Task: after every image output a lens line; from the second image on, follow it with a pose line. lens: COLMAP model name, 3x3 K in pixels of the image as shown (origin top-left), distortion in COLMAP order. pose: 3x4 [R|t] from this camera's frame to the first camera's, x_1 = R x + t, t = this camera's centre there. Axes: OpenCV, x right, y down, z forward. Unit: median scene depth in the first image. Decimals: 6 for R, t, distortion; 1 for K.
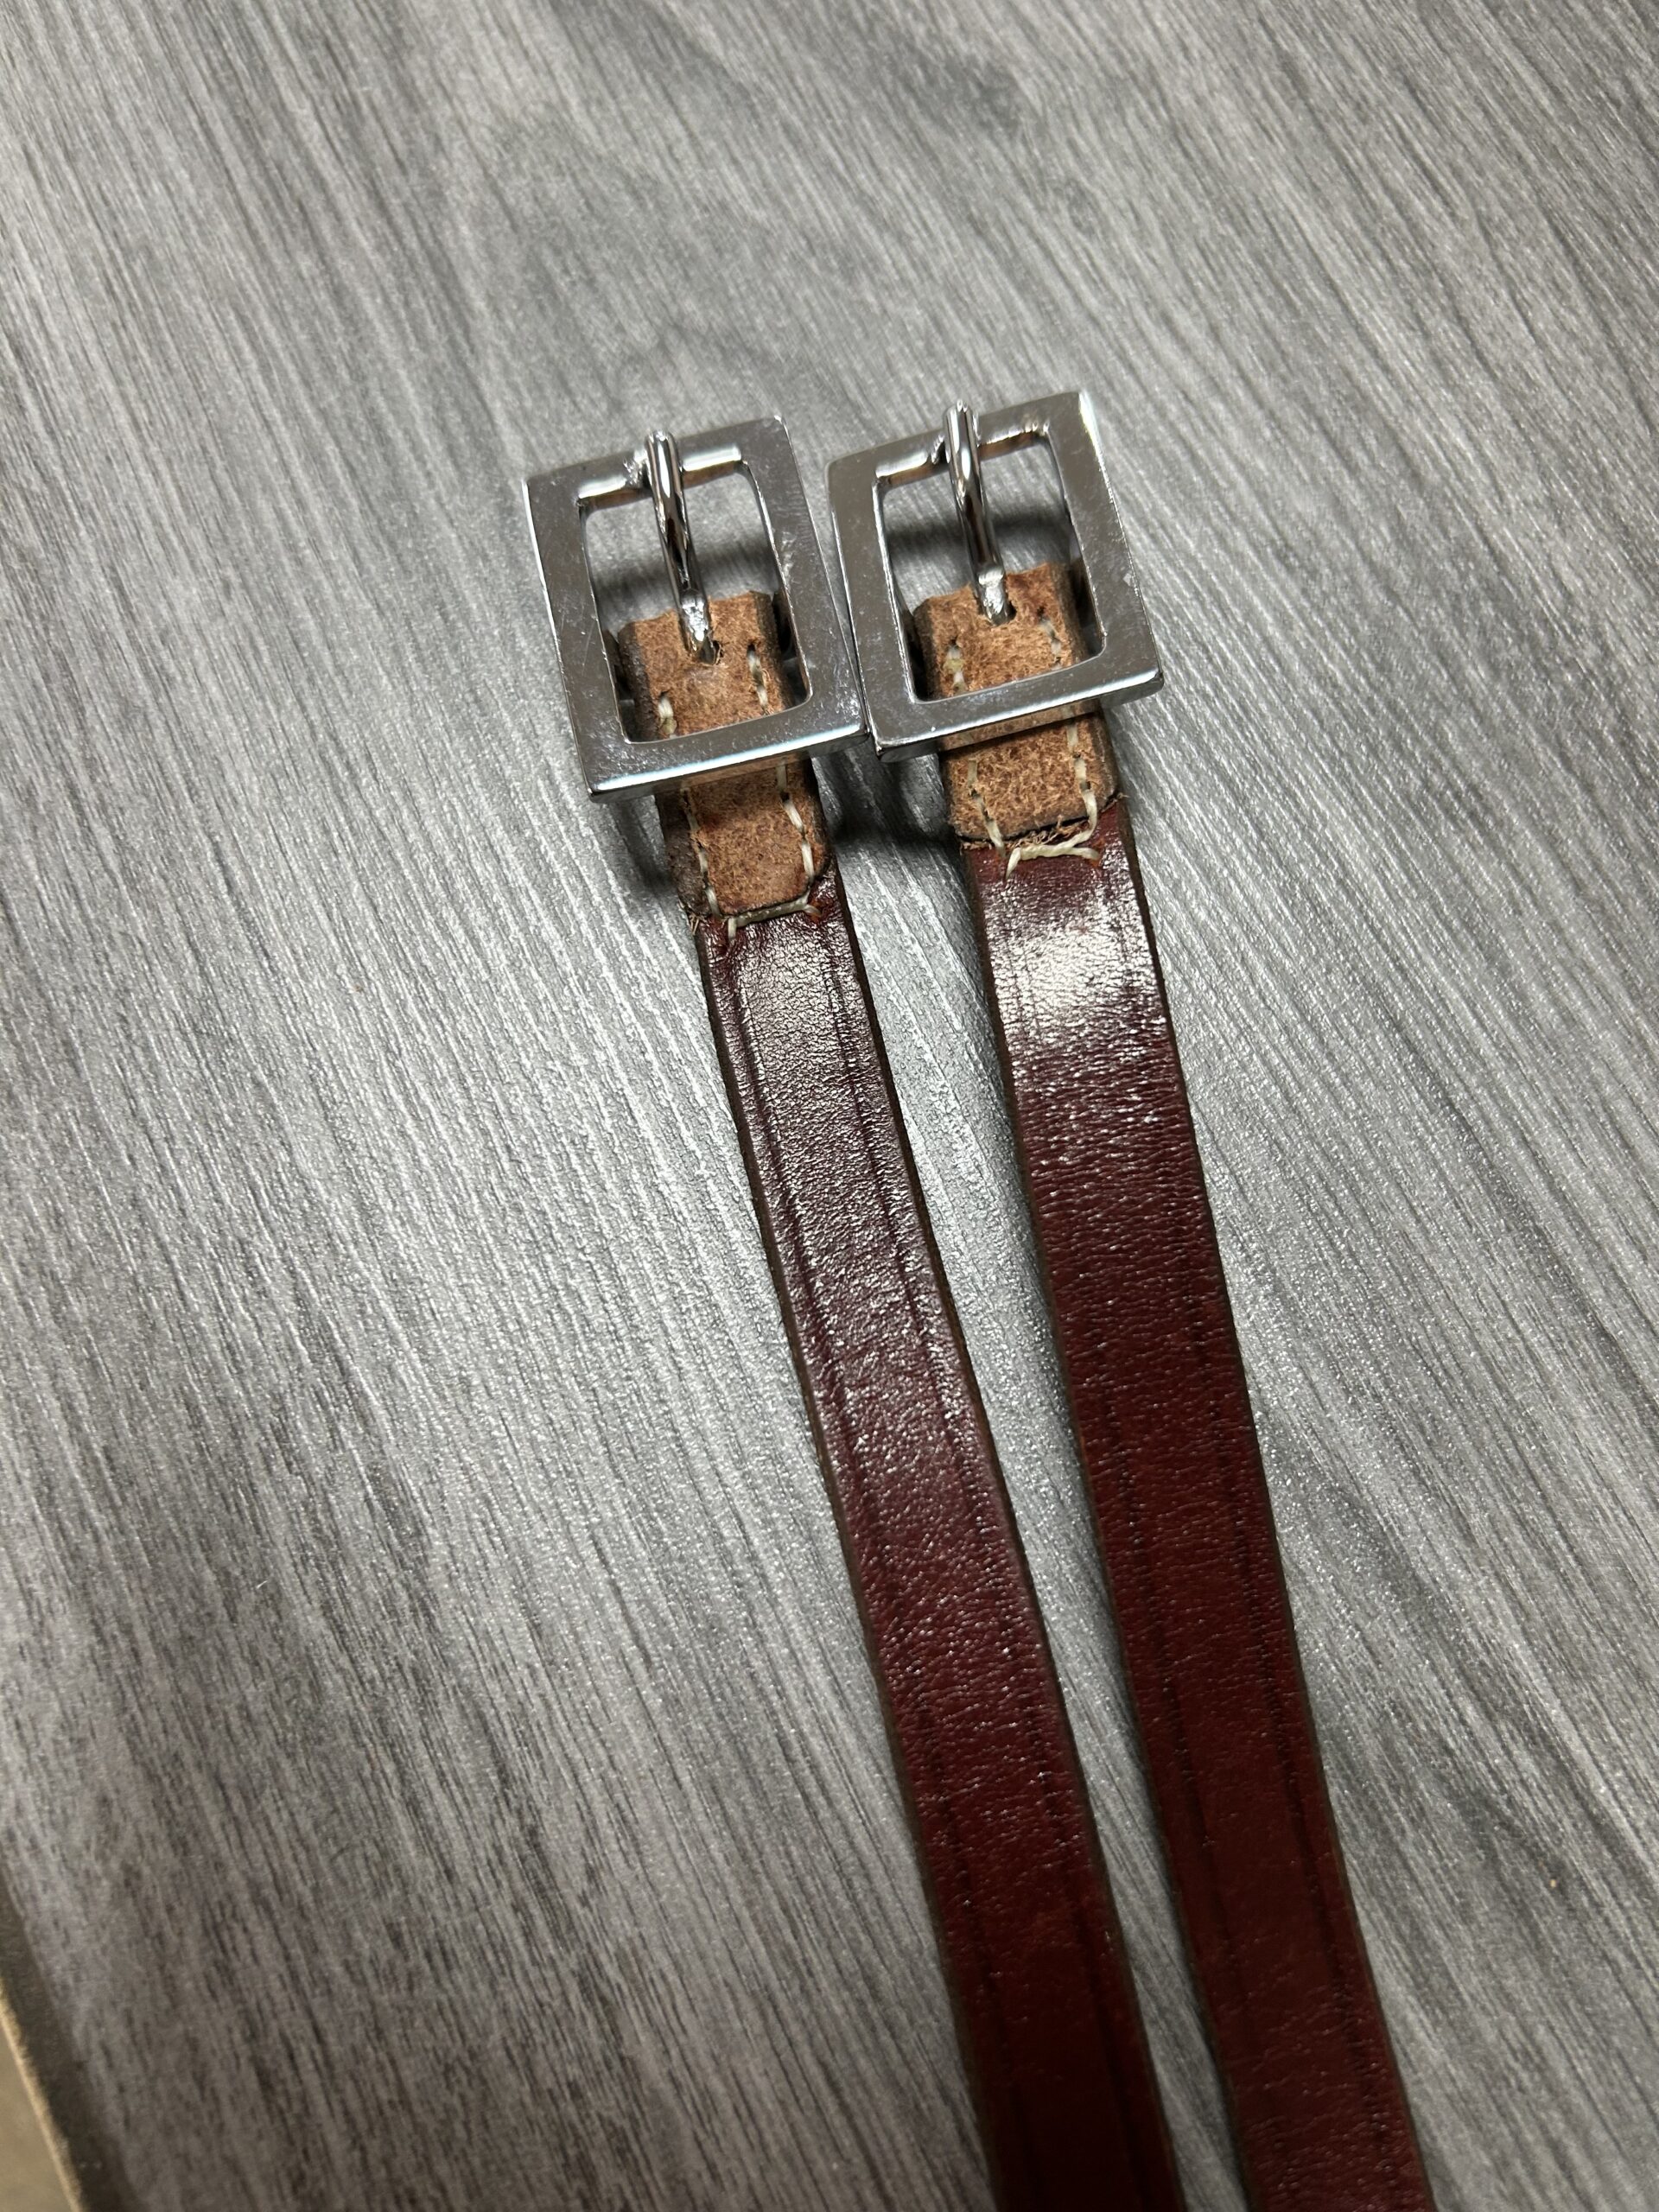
lens RADIAL K [[1648.8, 0, 822.4], [0, 1648.8, 1119.4], [0, 0, 1]] dist [-0.014767, -0.009470]
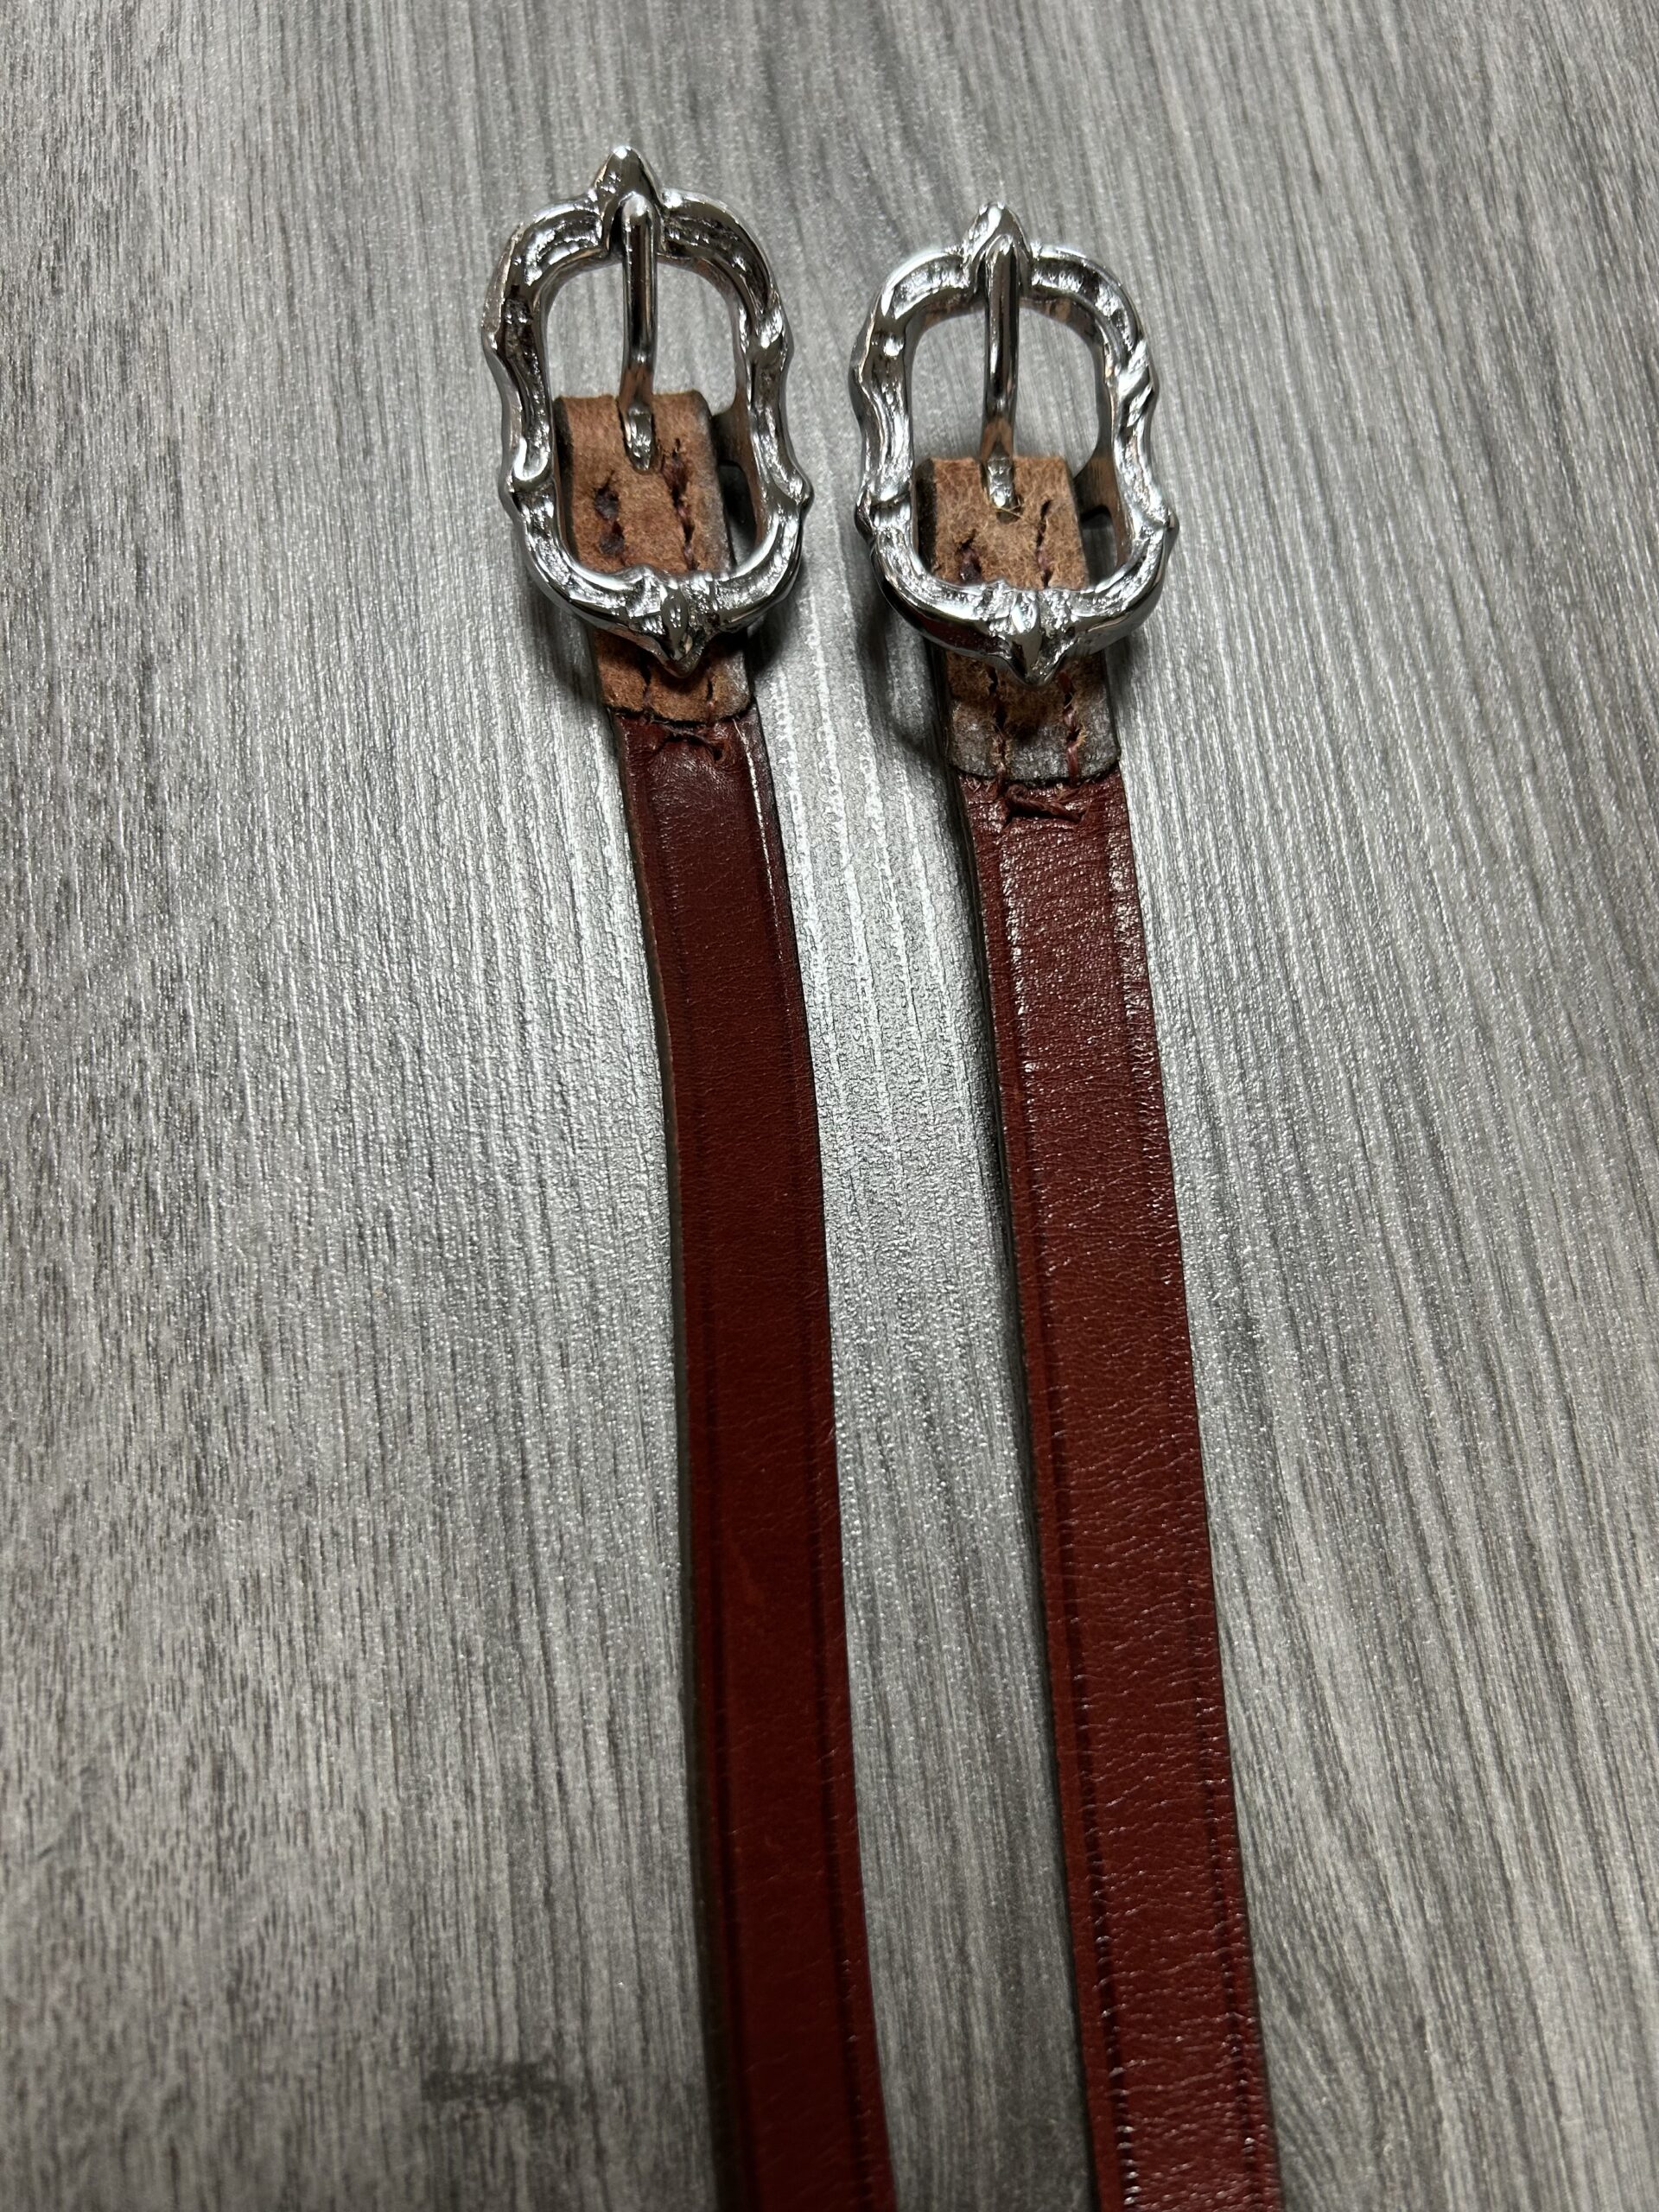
lens RADIAL K [[1648.8, 0, 833.1], [0, 1648.8, 1121.2], [0, 0, 1]] dist [-0.014767, -0.009470]
pose [[0.944668, 0.328015, -0.002779, 0.586480], [-0.327943, 0.944584, 0.014685, 1.027028], [0.007442, -0.012961, 0.999888, -0.196575]]
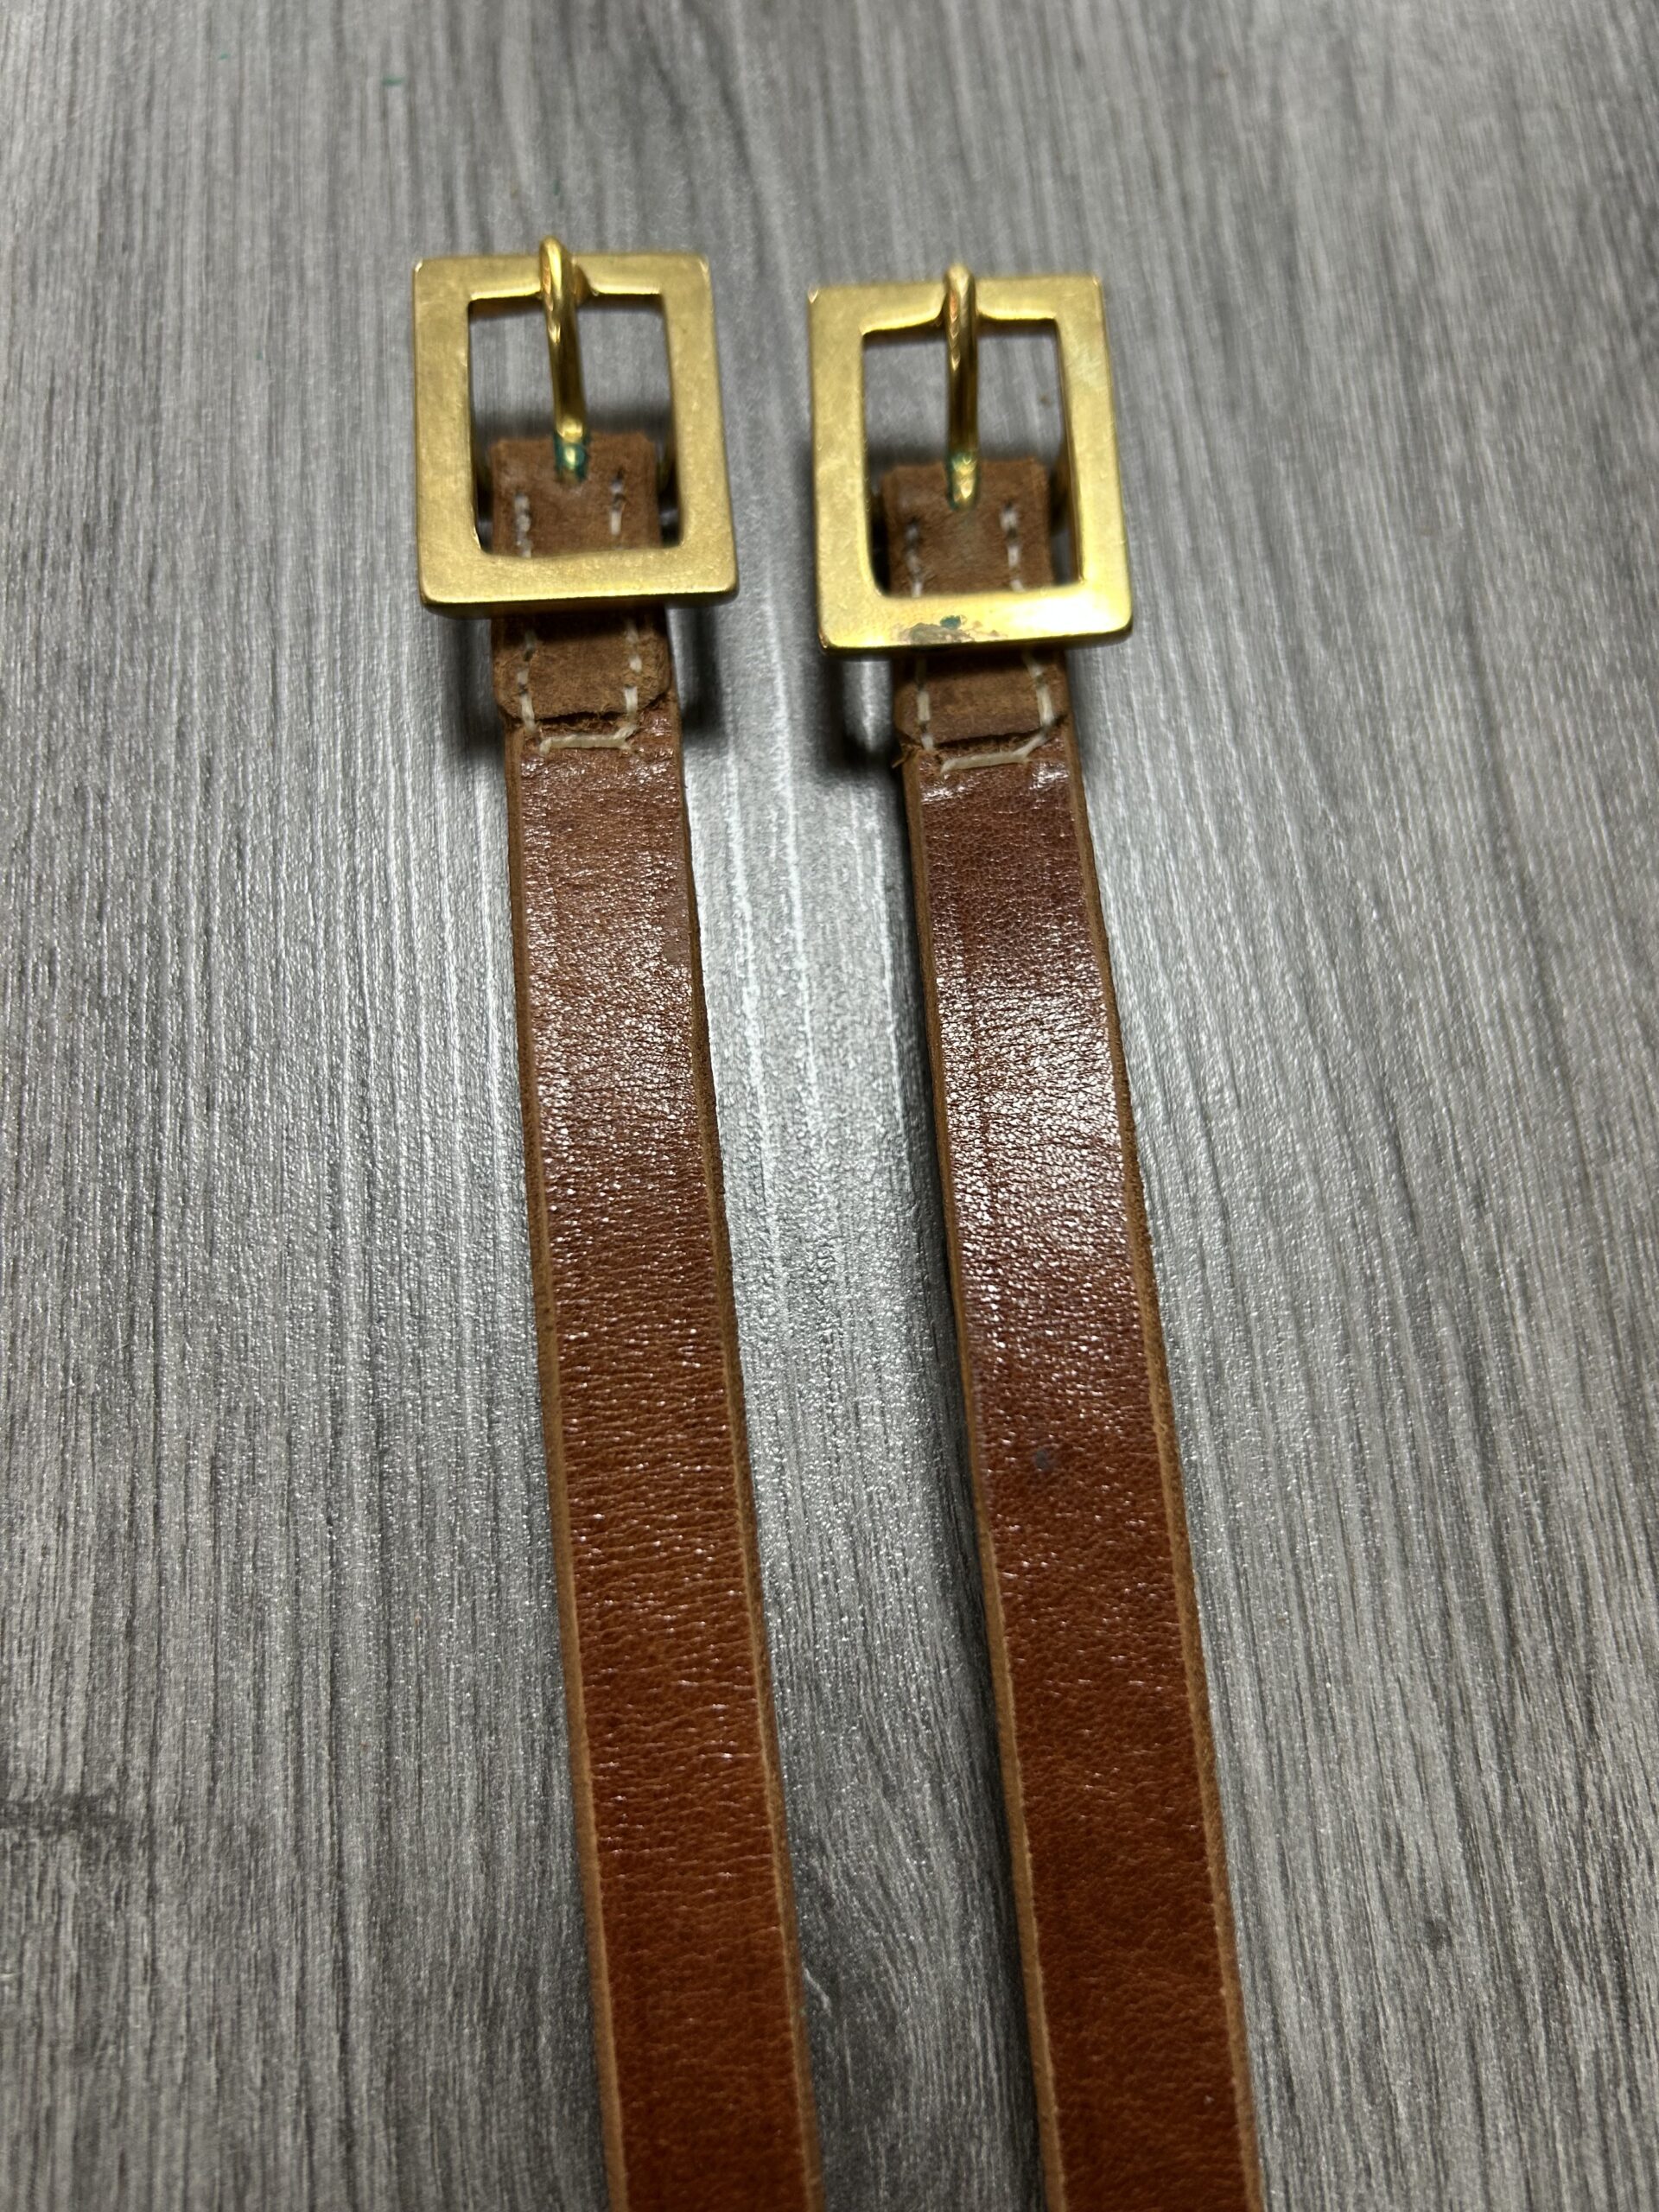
lens RADIAL K [[1648.8, 0, 823.8], [0, 1648.8, 1128.1], [0, 0, 1]] dist [-0.014767, -0.009470]
pose [[0.924033, 0.381989, -0.015723, 0.839682], [-0.382310, 0.923113, -0.041242, 1.147031], [-0.001240, 0.044120, 0.999025, -0.187568]]
